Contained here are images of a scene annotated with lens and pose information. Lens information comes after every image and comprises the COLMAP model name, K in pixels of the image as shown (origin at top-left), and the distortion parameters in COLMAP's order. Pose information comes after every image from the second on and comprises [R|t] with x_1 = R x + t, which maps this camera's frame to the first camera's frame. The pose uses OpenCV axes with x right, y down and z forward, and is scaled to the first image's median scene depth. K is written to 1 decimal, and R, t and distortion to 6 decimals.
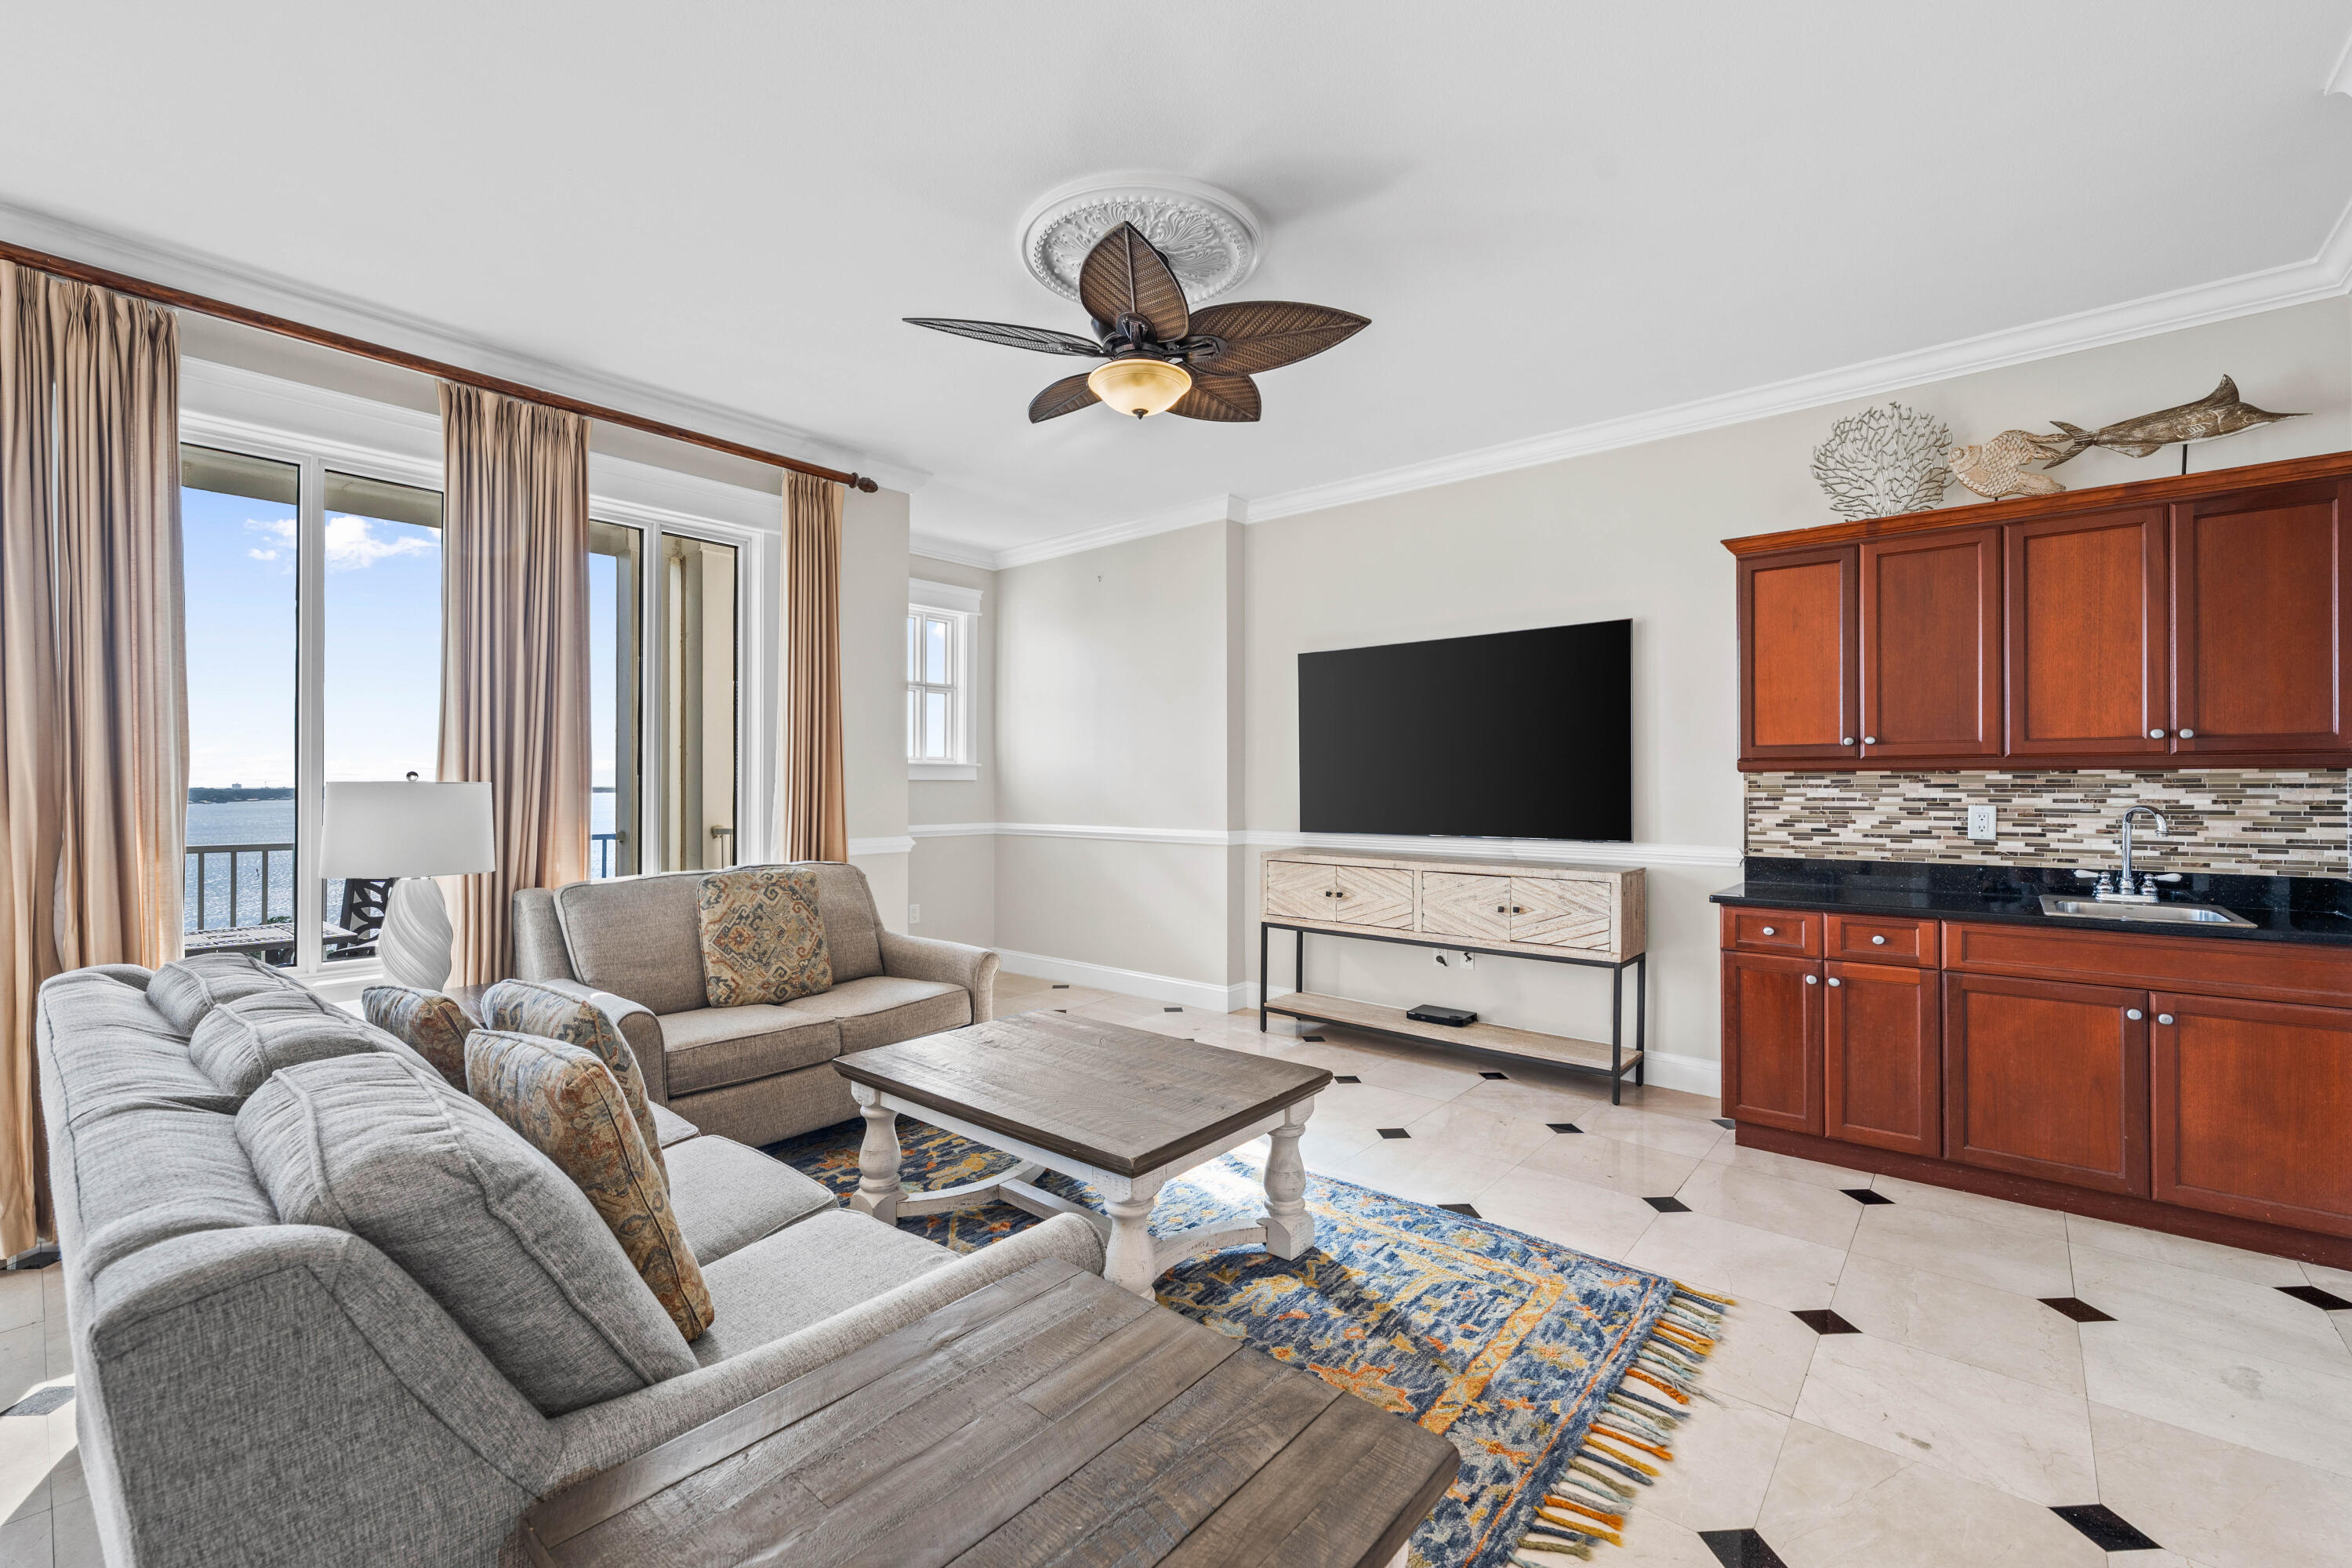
lens RADIAL K [[979.3, 0, 1172.8], [0, 979.3, 782.3], [0, 0, 1]] dist [0.000168, 0.000117]
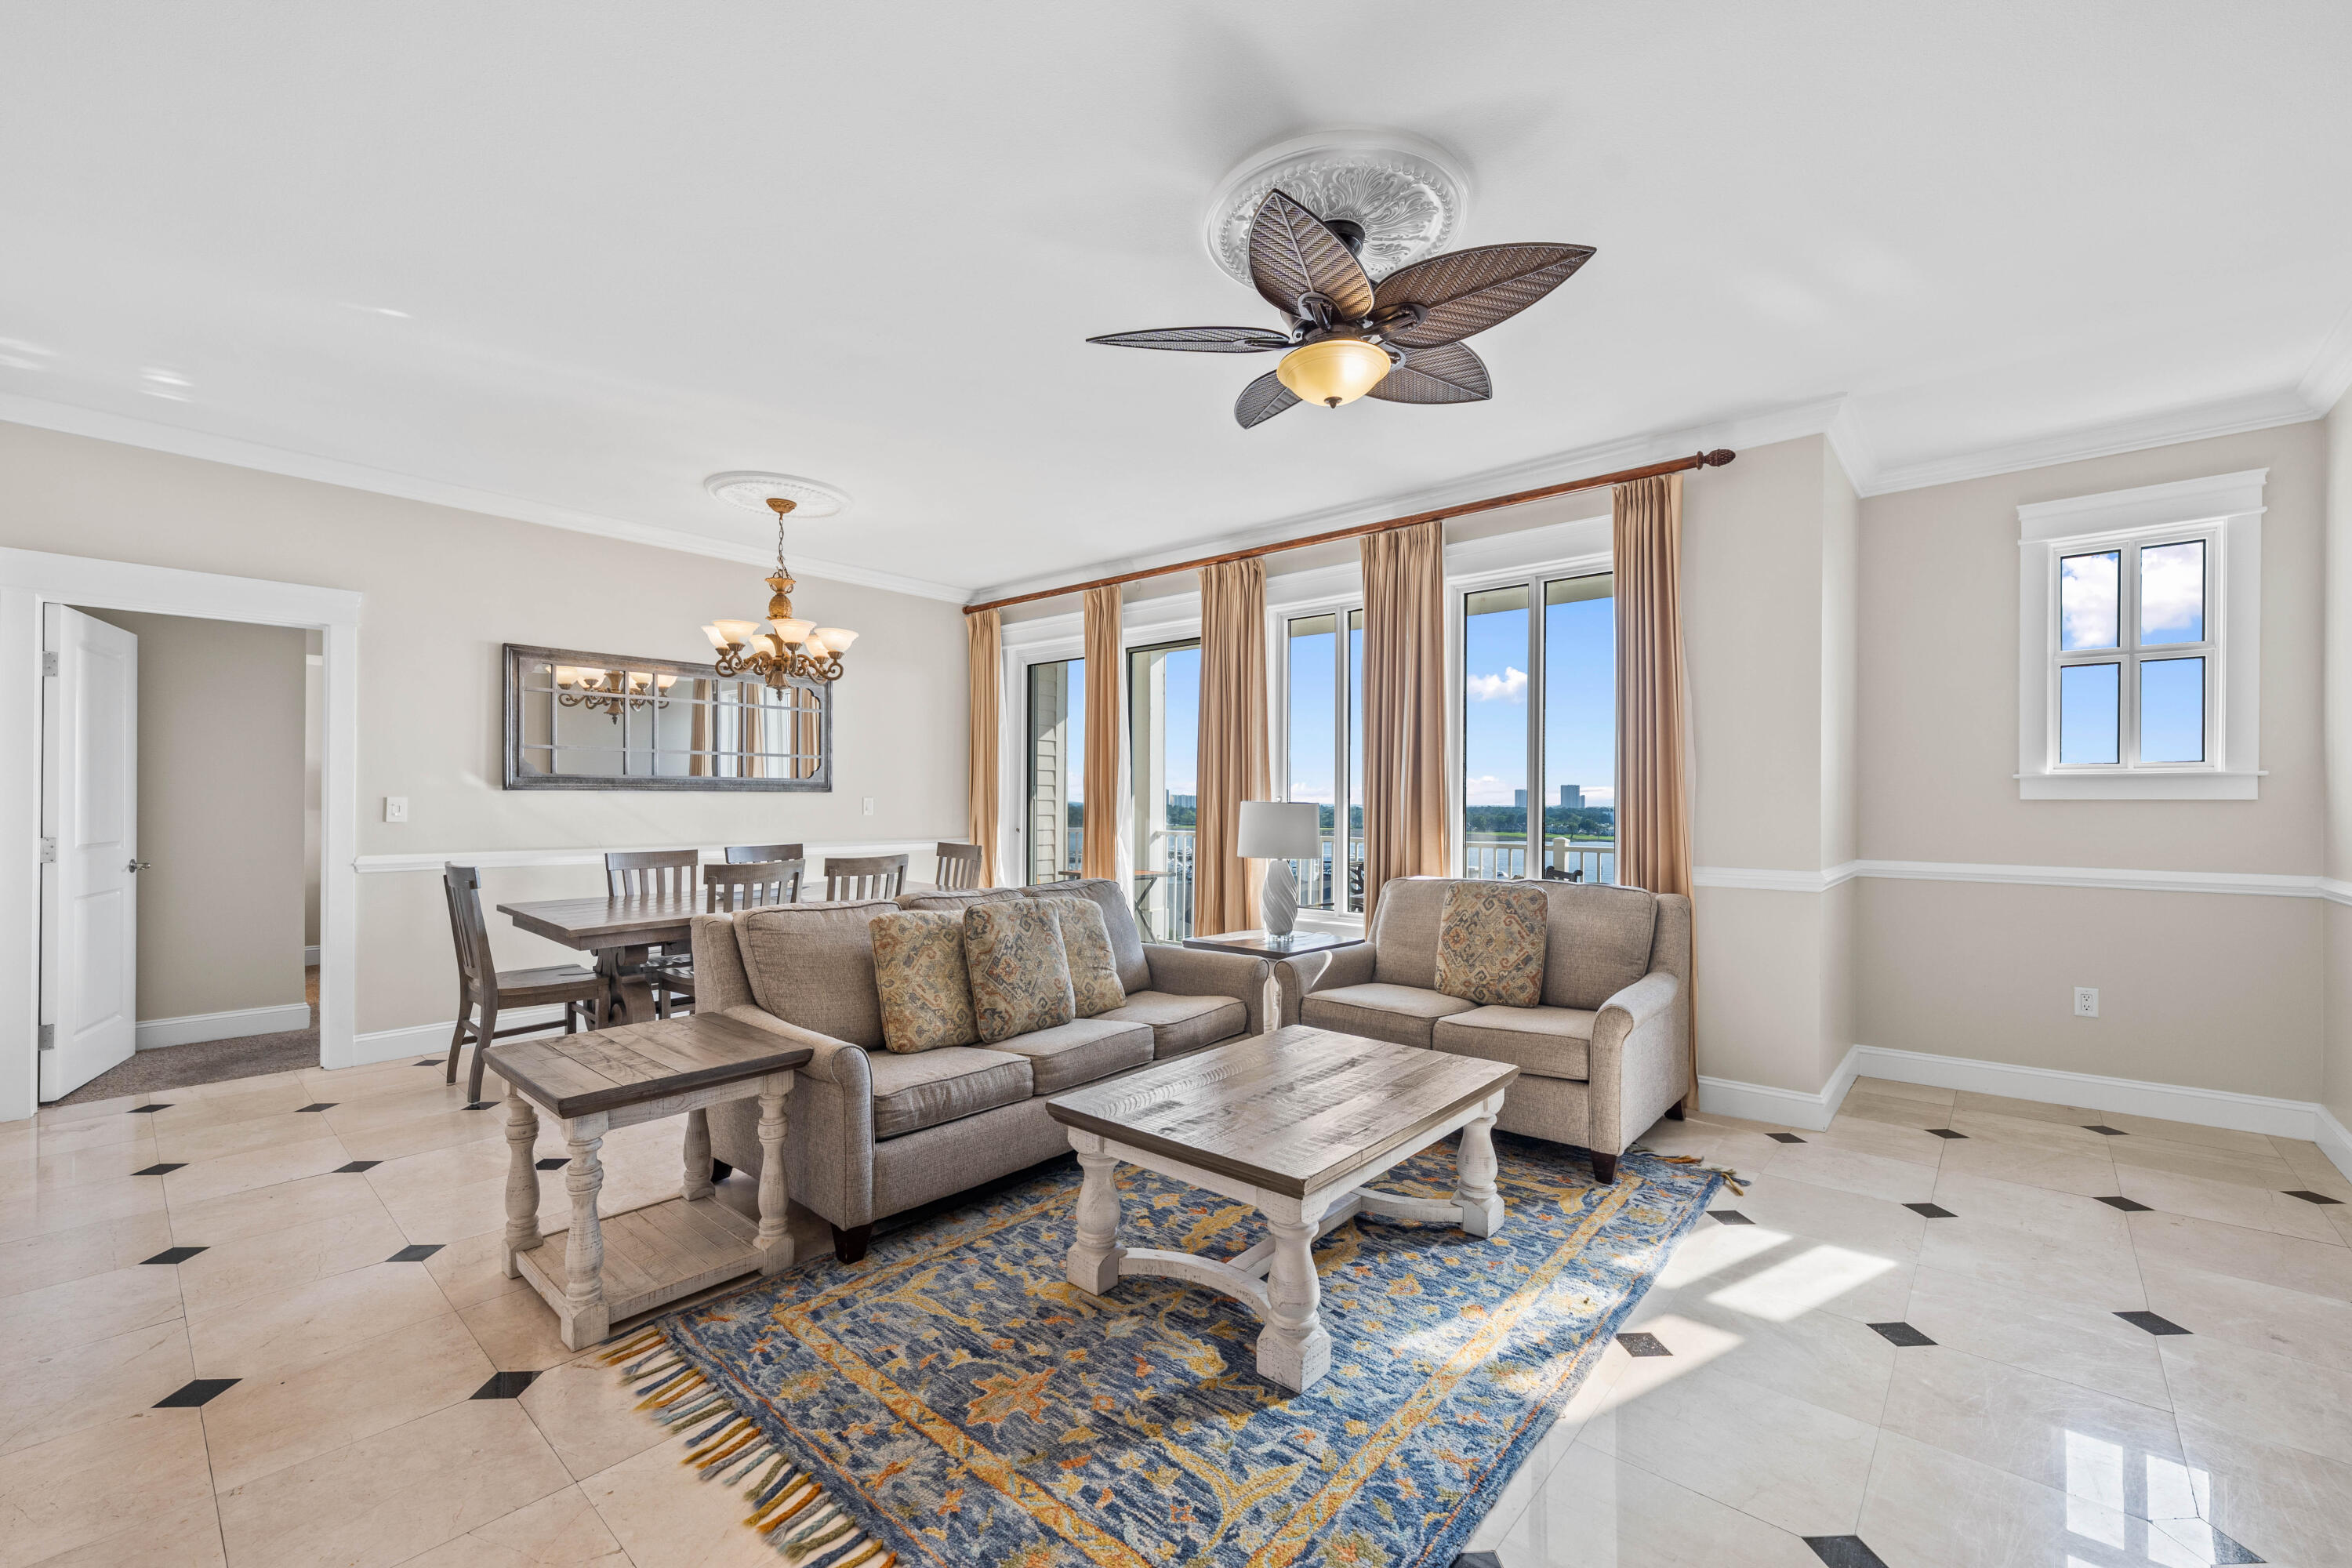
lens RADIAL K [[955.2, 0, 1171.5], [0, 955.2, 798.1], [0, 0, 1]] dist [0.002064, -0.000023]
pose [[-0.020252, -0.003212, -0.999790, 0.765558], [-0.001064, 0.999994, -0.003191, -0.001240], [0.999794, 0.000999, -0.020255, 0.764717]]
